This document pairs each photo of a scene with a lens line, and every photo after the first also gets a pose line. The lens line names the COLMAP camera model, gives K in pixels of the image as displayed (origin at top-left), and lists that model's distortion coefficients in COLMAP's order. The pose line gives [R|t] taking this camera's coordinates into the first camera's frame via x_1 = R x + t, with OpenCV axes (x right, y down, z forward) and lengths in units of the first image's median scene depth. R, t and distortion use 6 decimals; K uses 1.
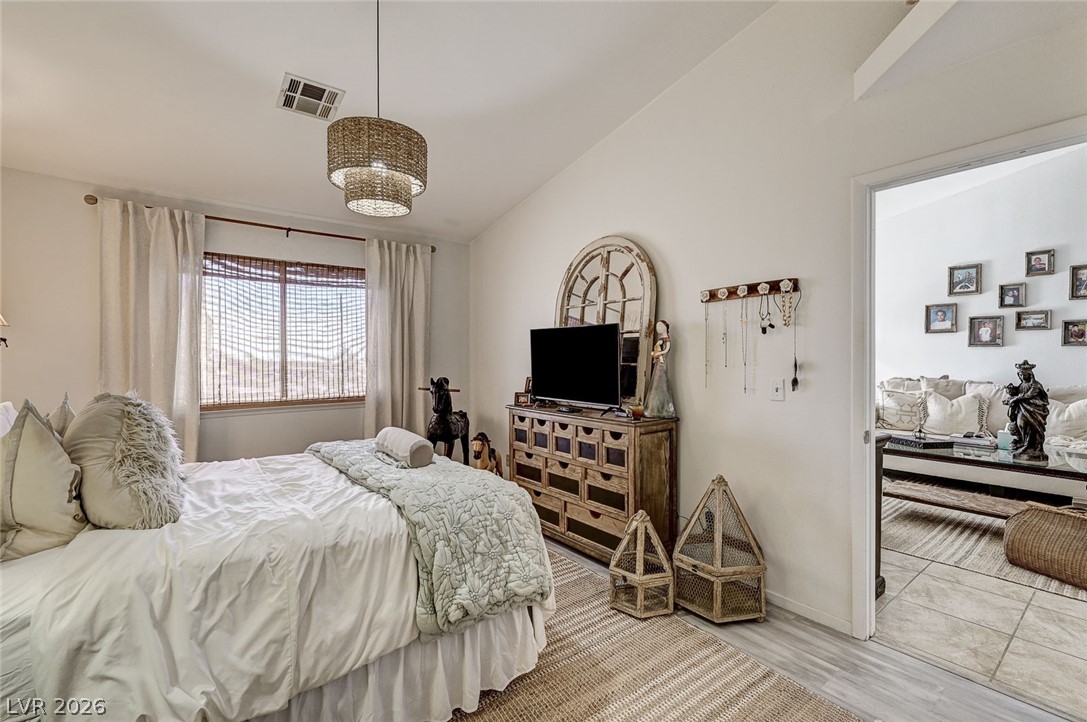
lens RADIAL K [[470.9, 0, 549.7], [0, 470.9, 359.3], [0, 0, 1]] dist [-0.004360, 0.001204]
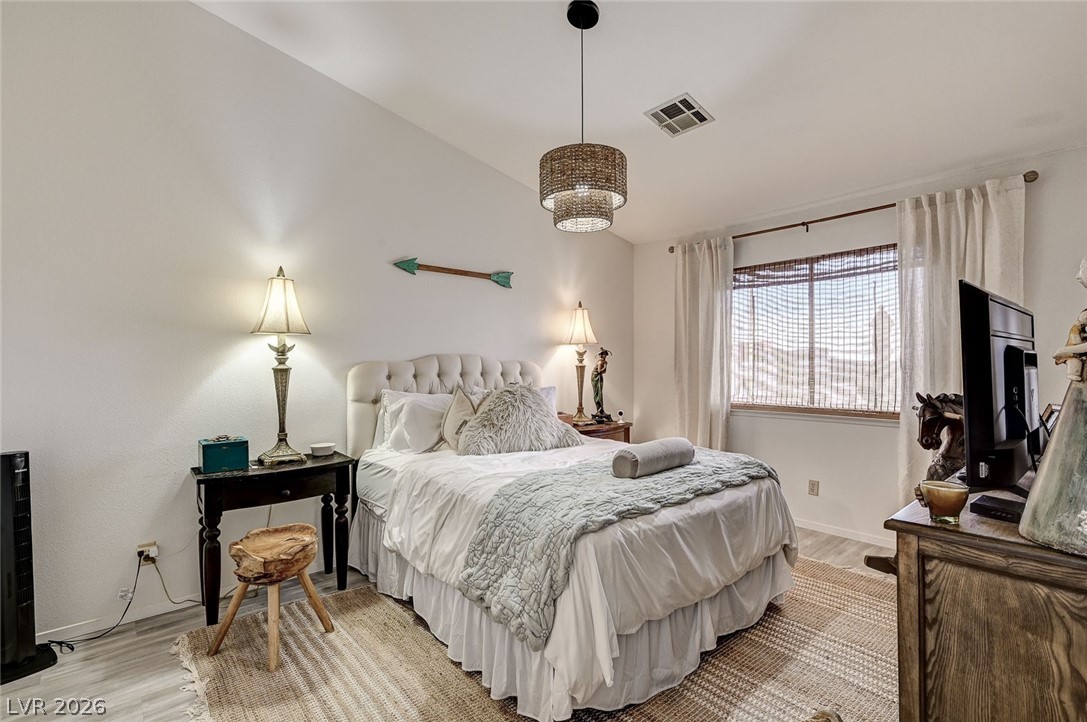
lens RADIAL K [[497.6, 0, 545.8], [0, 497.6, 359.7], [0, 0, 1]] dist [-0.002967, 0.000751]
pose [[0.062463, -0.001247, -0.998047, 0.399590], [-0.000607, 0.999999, -0.001288, -0.005764], [0.998047, 0.000686, 0.062462, 0.432545]]
